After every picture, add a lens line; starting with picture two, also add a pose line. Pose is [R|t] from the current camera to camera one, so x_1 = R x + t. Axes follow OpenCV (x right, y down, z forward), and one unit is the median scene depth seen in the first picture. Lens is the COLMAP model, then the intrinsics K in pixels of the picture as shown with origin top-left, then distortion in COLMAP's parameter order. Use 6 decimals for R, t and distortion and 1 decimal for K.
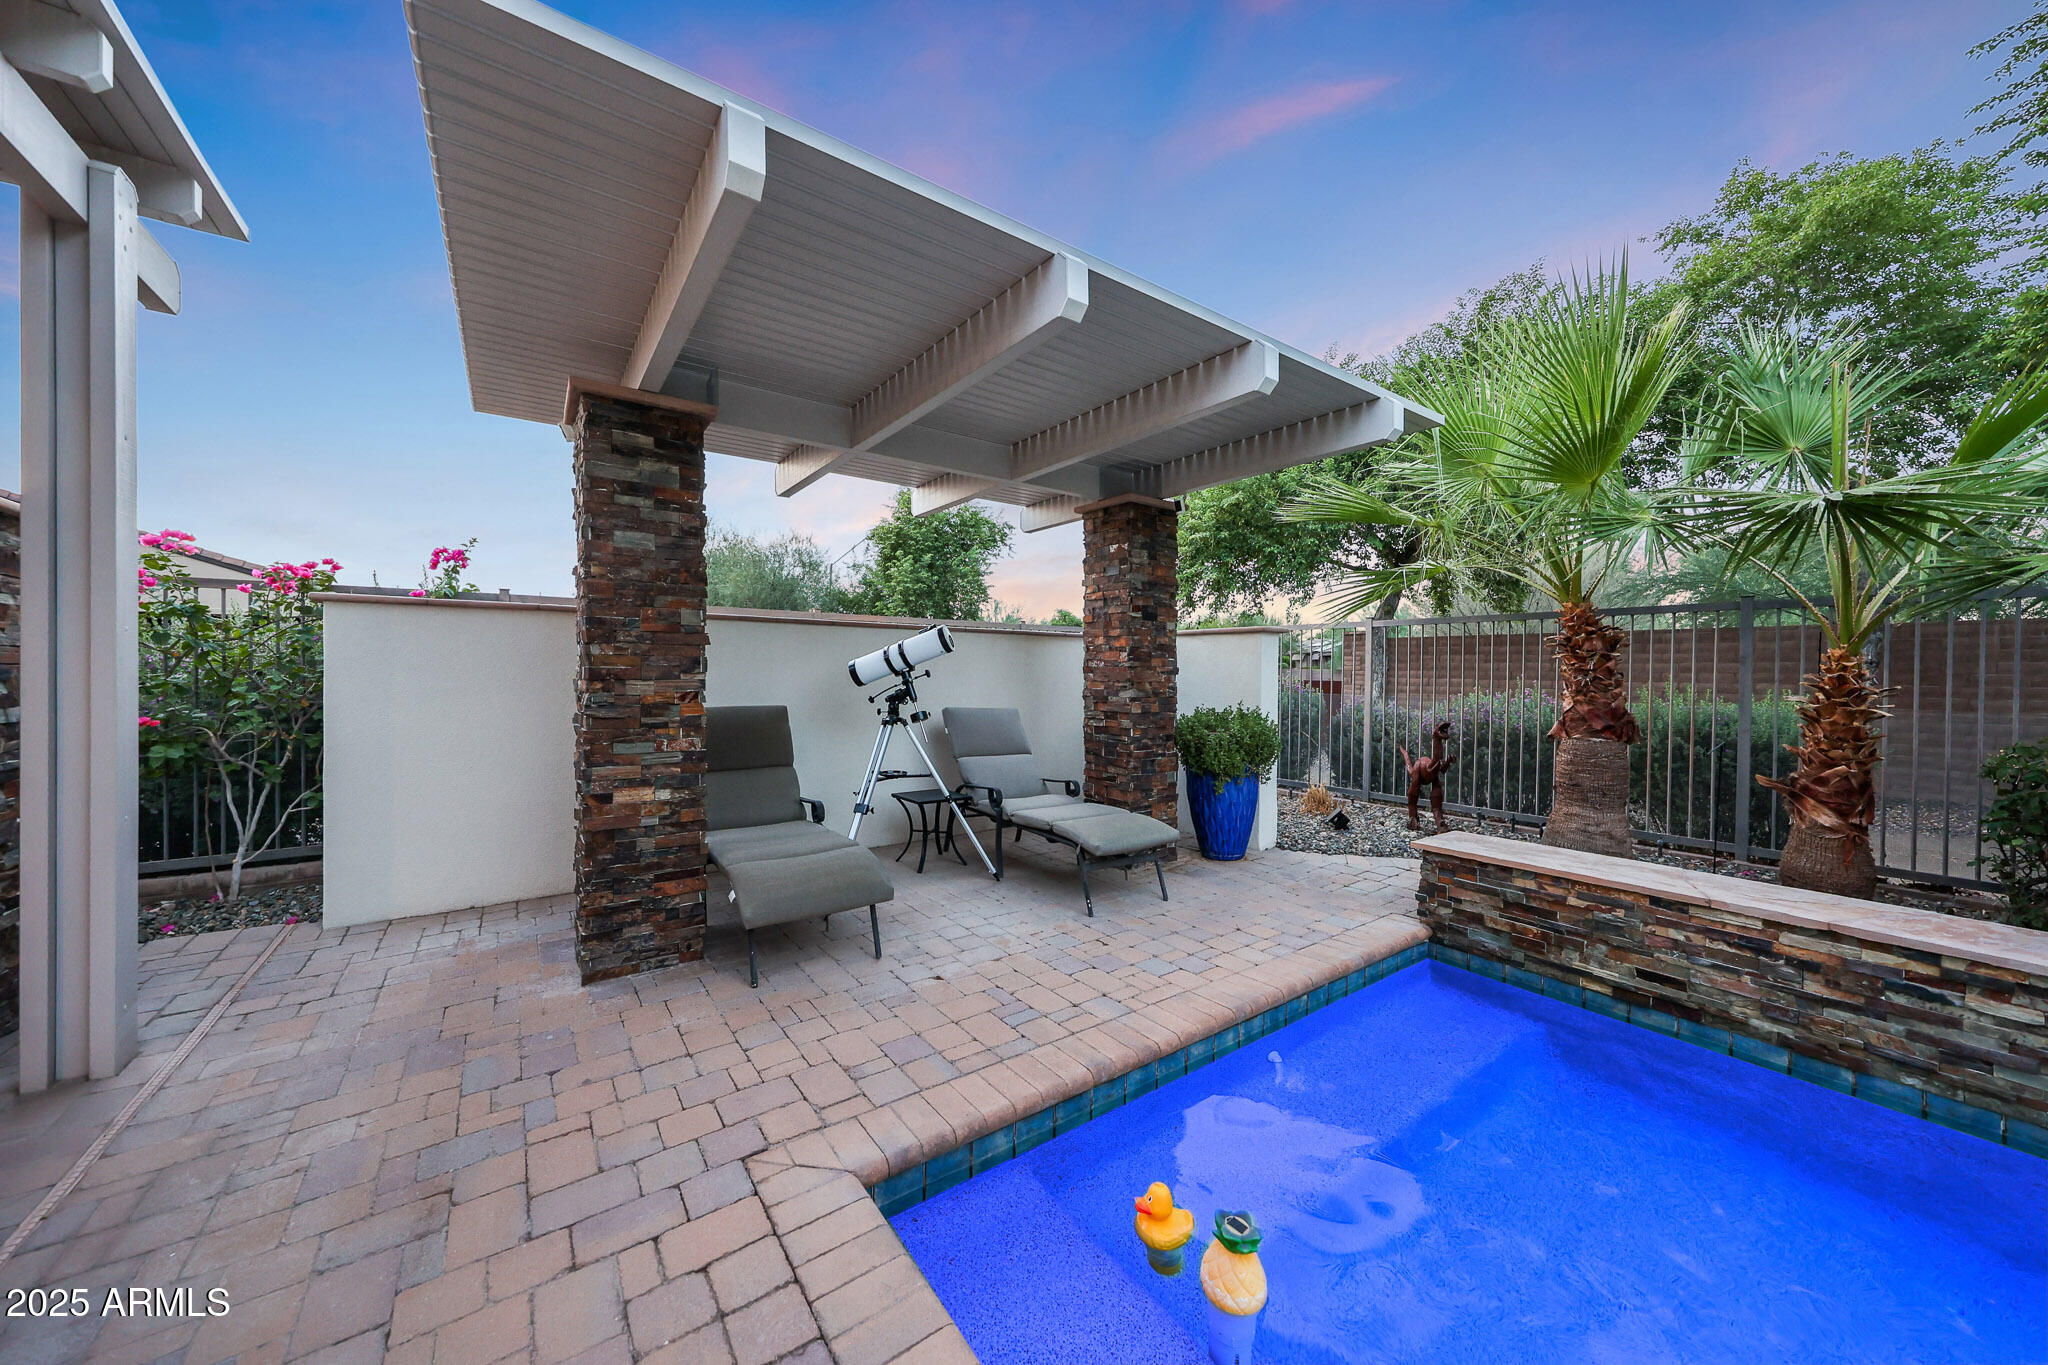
lens RADIAL K [[717.2, 0, 1024.9], [0, 717.2, 677.9], [0, 0, 1]] dist [0.002336, 0.000161]
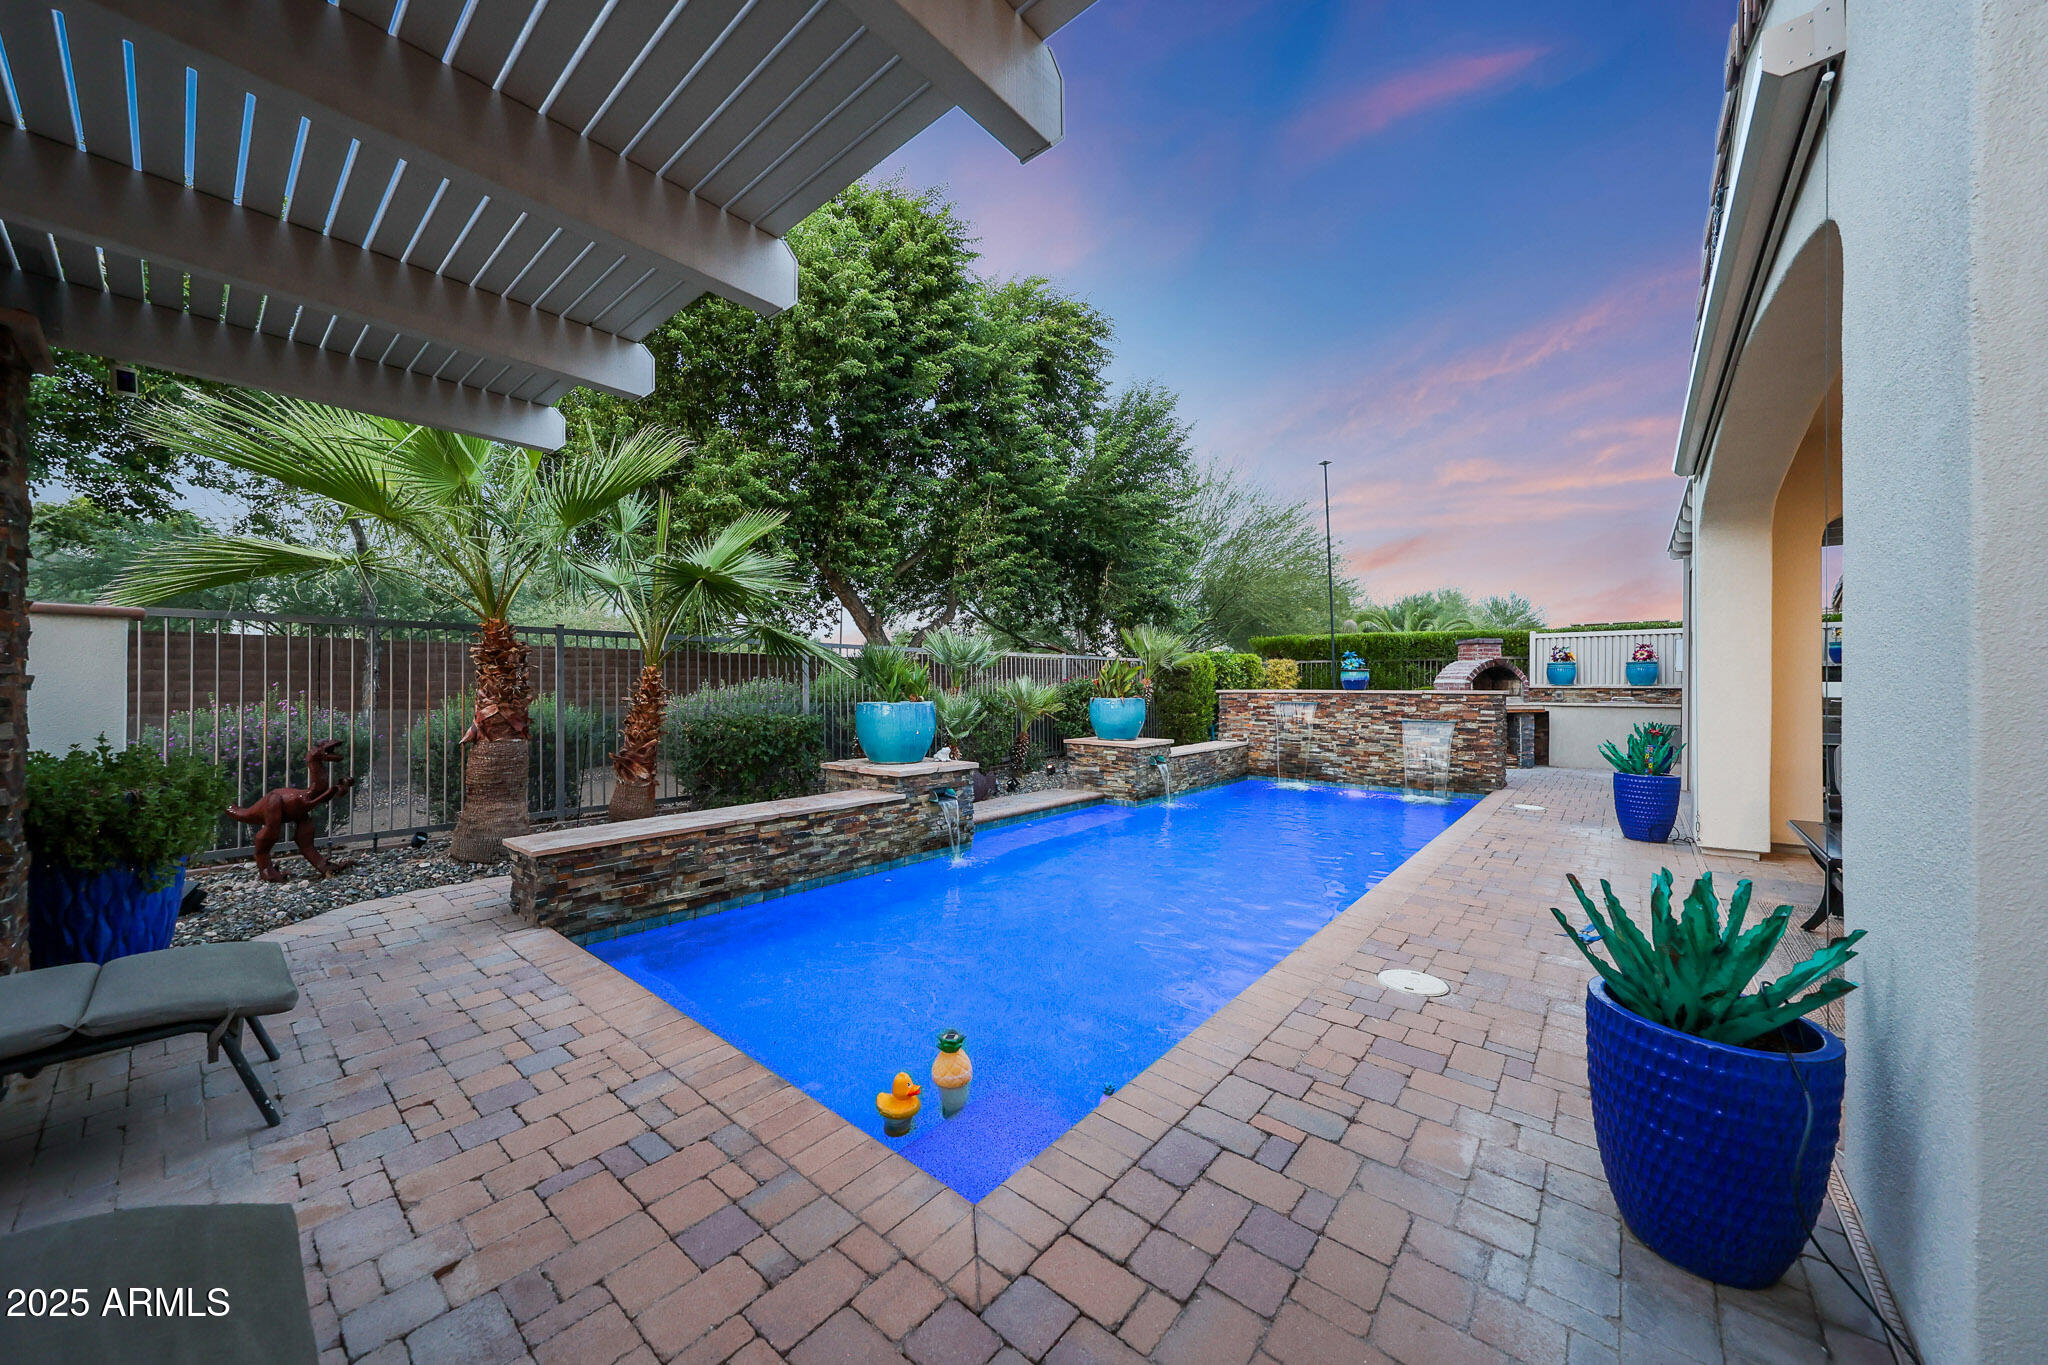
lens RADIAL K [[717.2, 0, 1007.0], [0, 717.2, 694.1], [0, 0, 1]] dist [0.002336, 0.000161]
pose [[-0.234021, -0.020838, 0.972008, -0.690352], [0.008814, 0.999684, 0.023554, -0.010643], [-0.972192, 0.014080, -0.233763, 0.690665]]
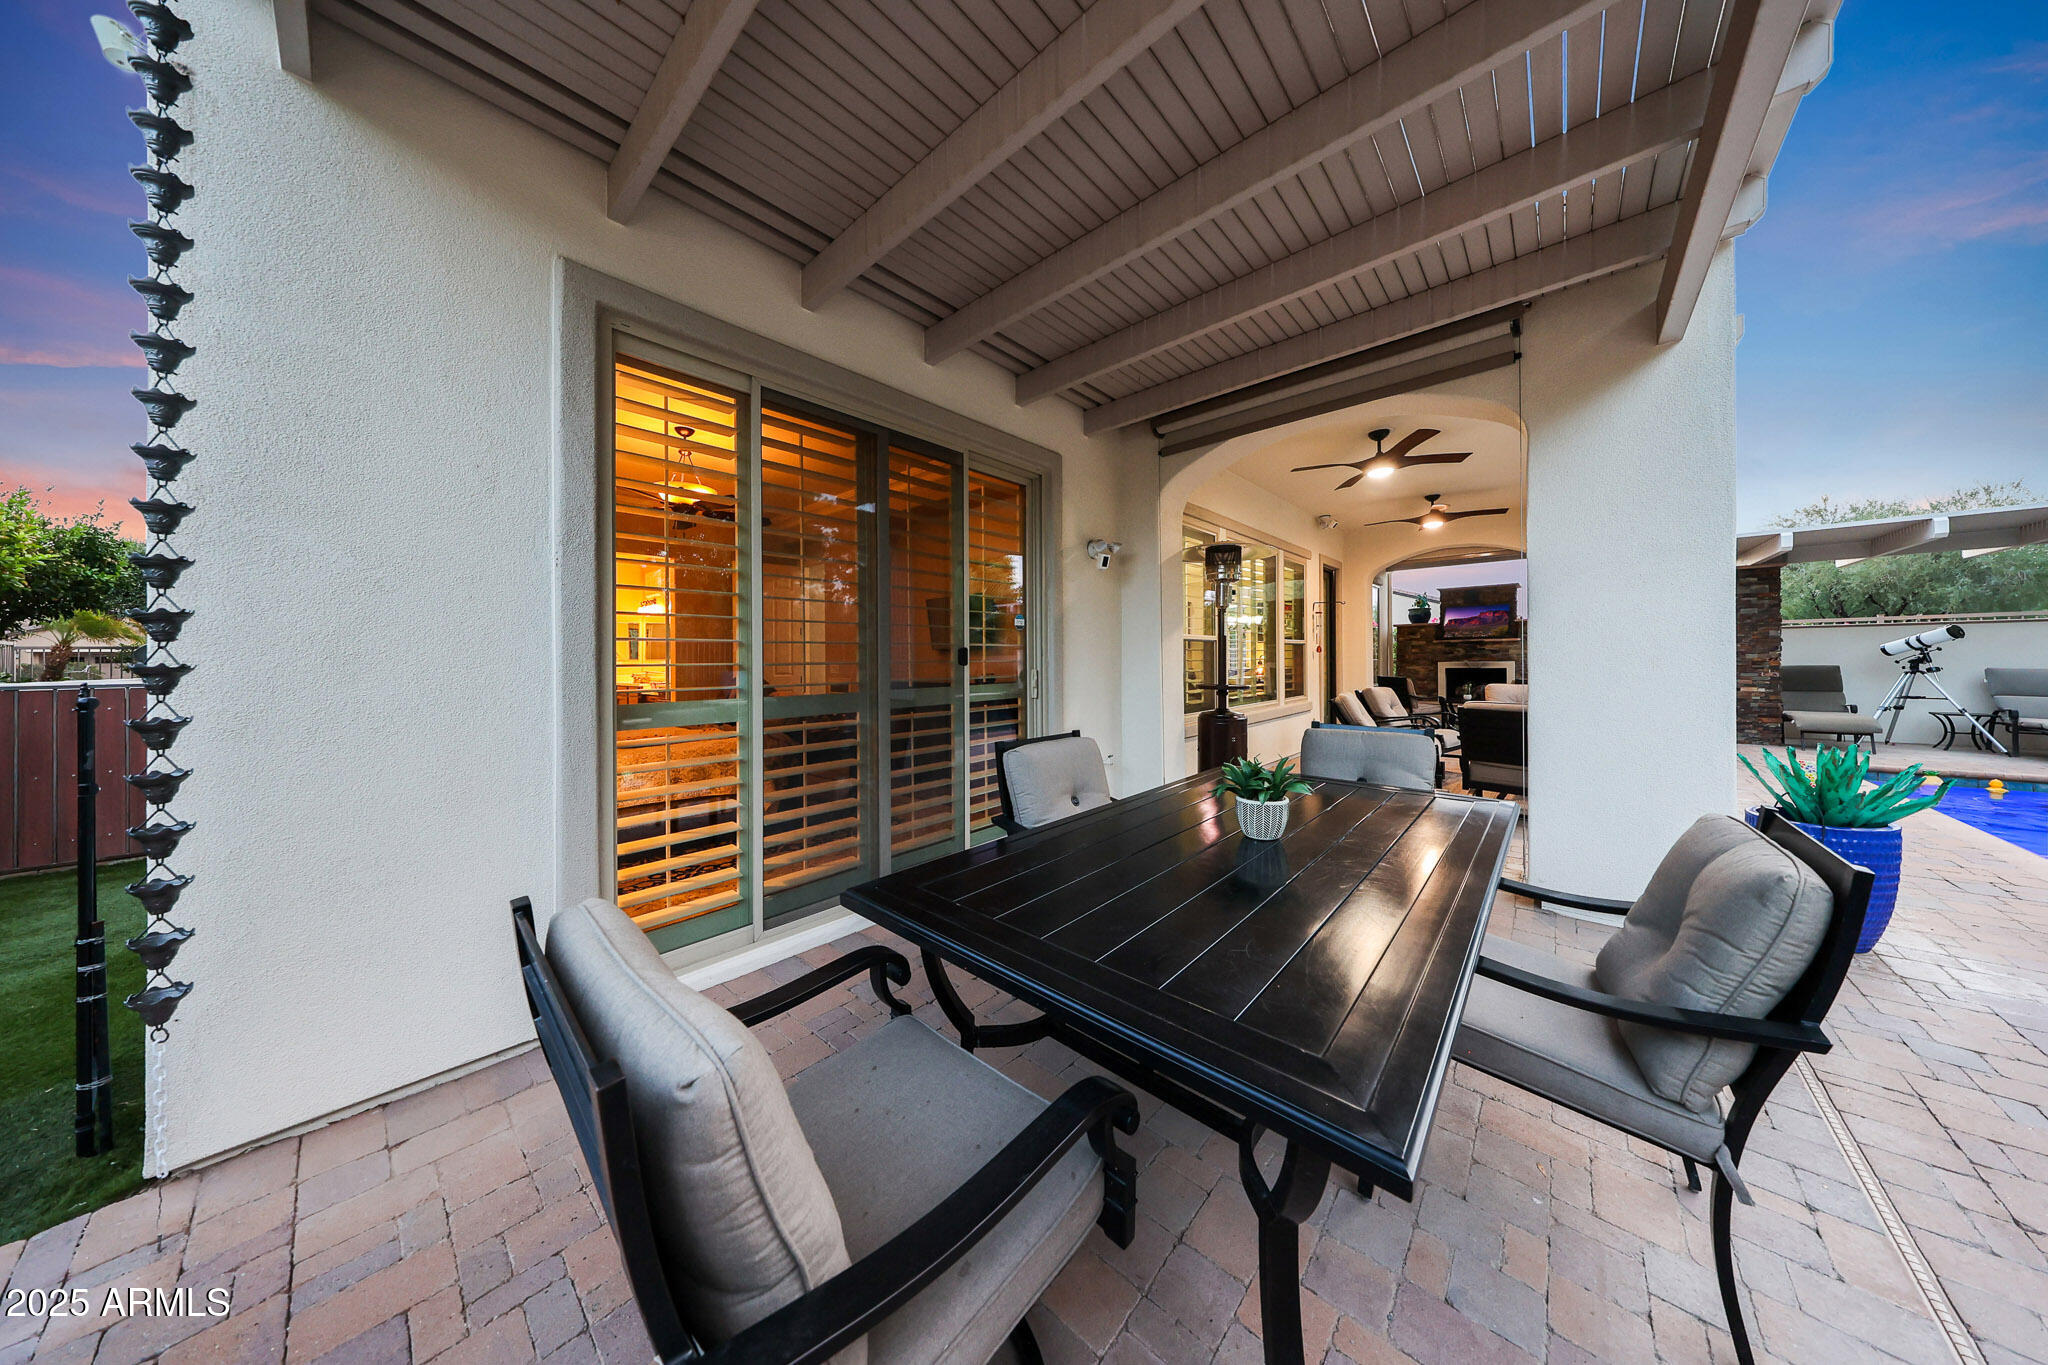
lens RADIAL K [[597.6, 0, 1025.4], [0, 597.6, 668.3], [0, 0, 1]] dist [-0.002095, -0.000096]
pose [[0.213325, 0.001047, -0.976981, 1.337440], [0.006081, 0.999979, 0.002399, 0.039901], [0.976962, -0.006453, 0.213314, -2.669193]]
